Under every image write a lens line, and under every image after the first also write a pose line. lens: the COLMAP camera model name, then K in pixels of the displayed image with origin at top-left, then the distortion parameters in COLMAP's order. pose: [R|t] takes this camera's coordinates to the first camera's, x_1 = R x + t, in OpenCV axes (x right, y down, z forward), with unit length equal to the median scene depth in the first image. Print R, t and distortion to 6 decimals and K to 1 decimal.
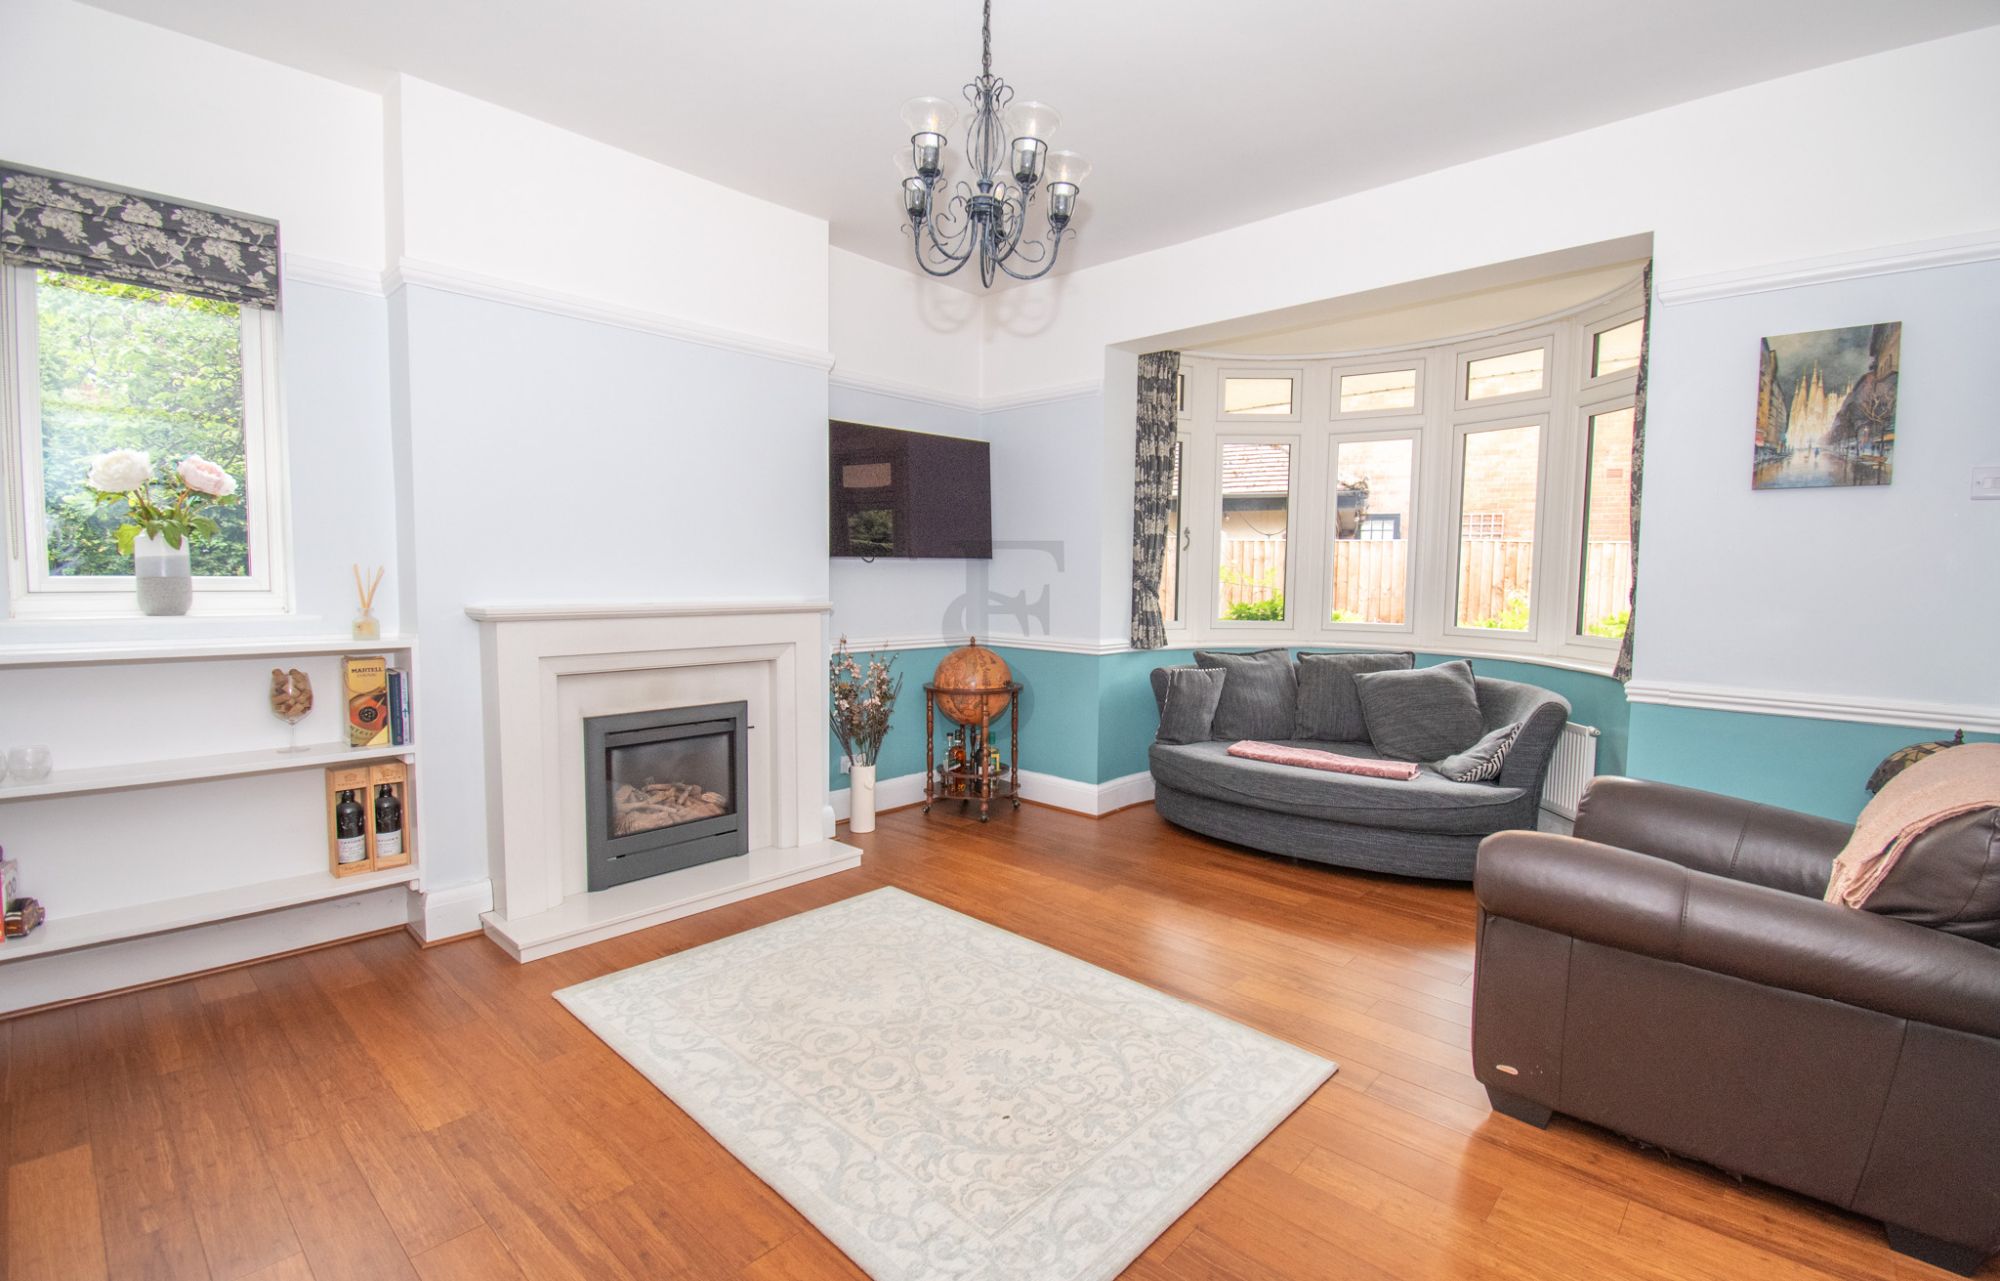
lens RADIAL K [[839.5, 0, 1014.4], [0, 839.5, 633.3], [0, 0, 1]] dist [-0.000546, 0.000059]
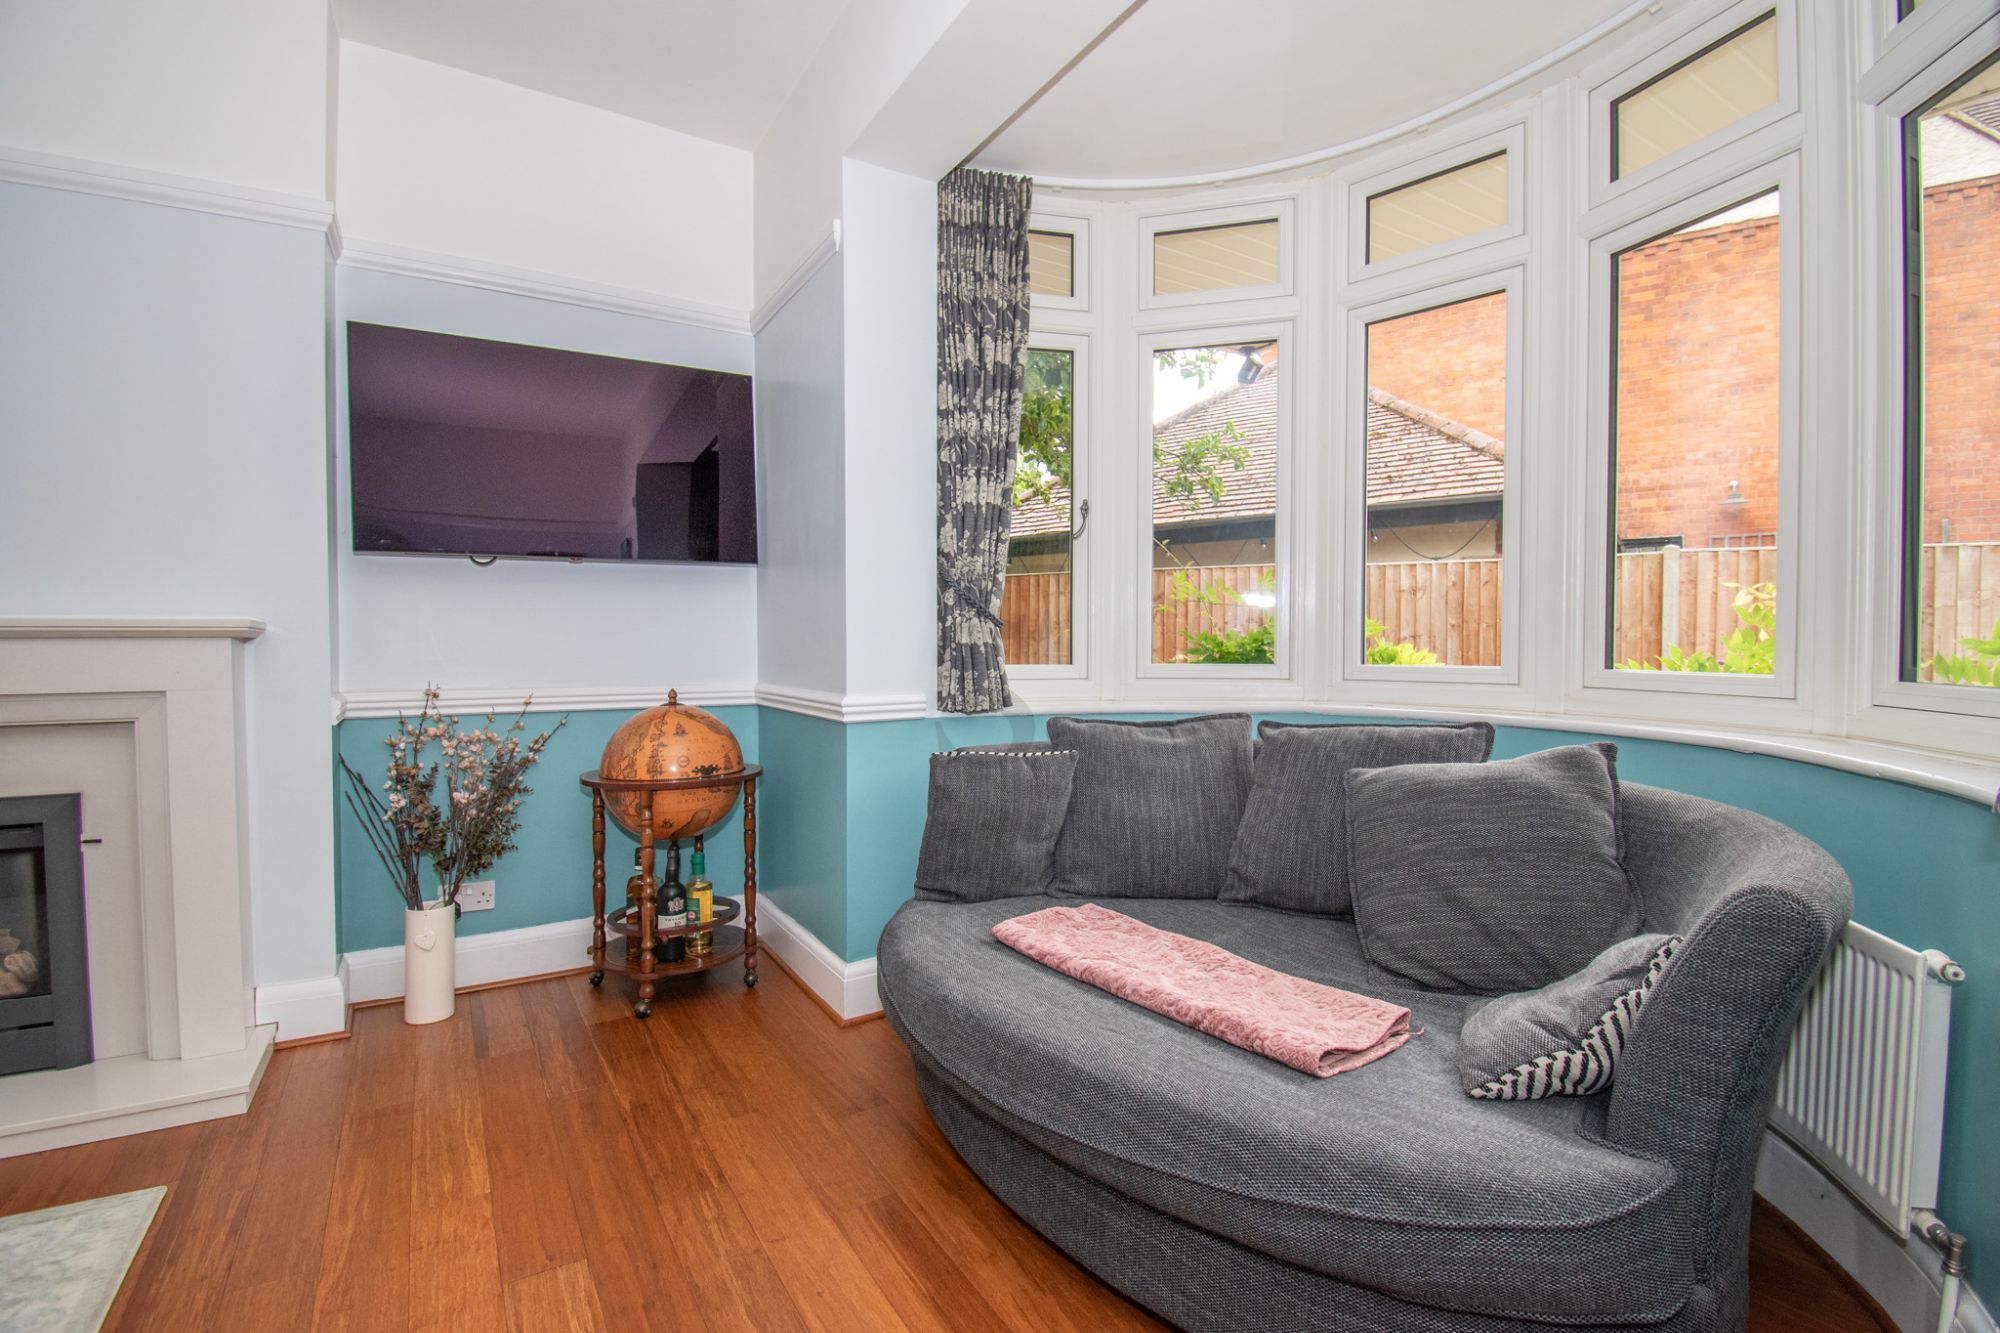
lens RADIAL K [[886.7, 0, 1001.9], [0, 886.7, 662.9], [0, 0, 1]] dist [-0.009744, -0.008427]
pose [[0.966663, -0.007763, -0.255935, 0.337691], [-0.003726, 0.999008, -0.044375, 0.011918], [0.256026, 0.043849, 0.965675, 0.461393]]
